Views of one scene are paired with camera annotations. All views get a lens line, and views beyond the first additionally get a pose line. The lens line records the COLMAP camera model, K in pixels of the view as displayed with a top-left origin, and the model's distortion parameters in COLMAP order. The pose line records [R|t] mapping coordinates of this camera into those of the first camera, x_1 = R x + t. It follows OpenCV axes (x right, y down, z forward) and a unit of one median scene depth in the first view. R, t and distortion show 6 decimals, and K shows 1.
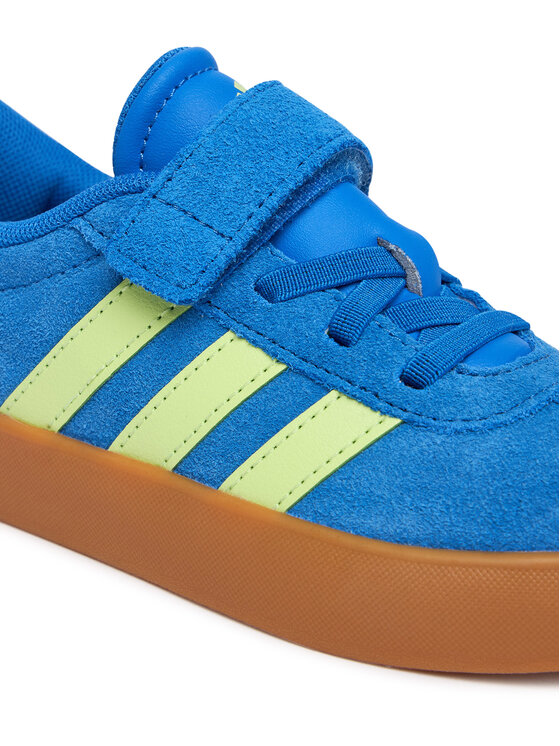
lens RADIAL K [[1641.4, 0, 280.2], [0, 1641.4, 371.1], [0, 0, 1]] dist [-0.131811, 0.000000]
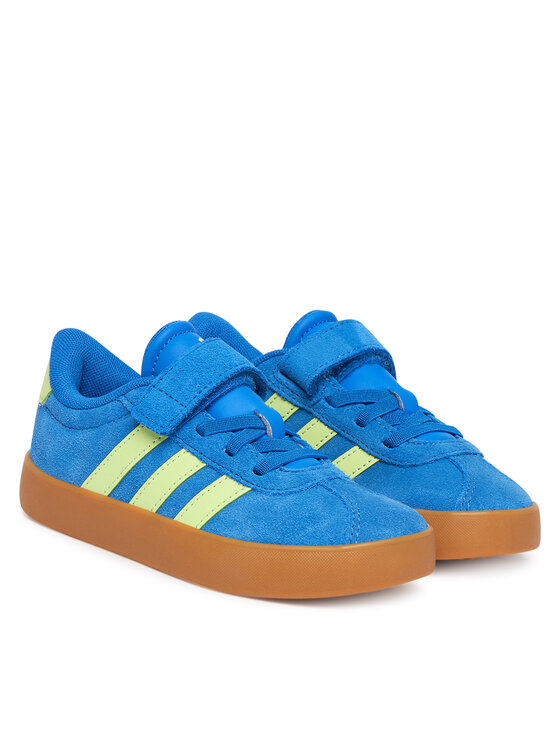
lens RADIAL K [[2084.7, 0, 279.9], [0, 2084.7, 372.9], [0, 0, 1]] dist [0.297910, 0.000000]
pose [[0.990263, 0.048285, -0.130569, 0.464089], [-0.068271, 0.985831, -0.153222, 0.299683], [0.121321, 0.160644, 0.979528, -1.772310]]
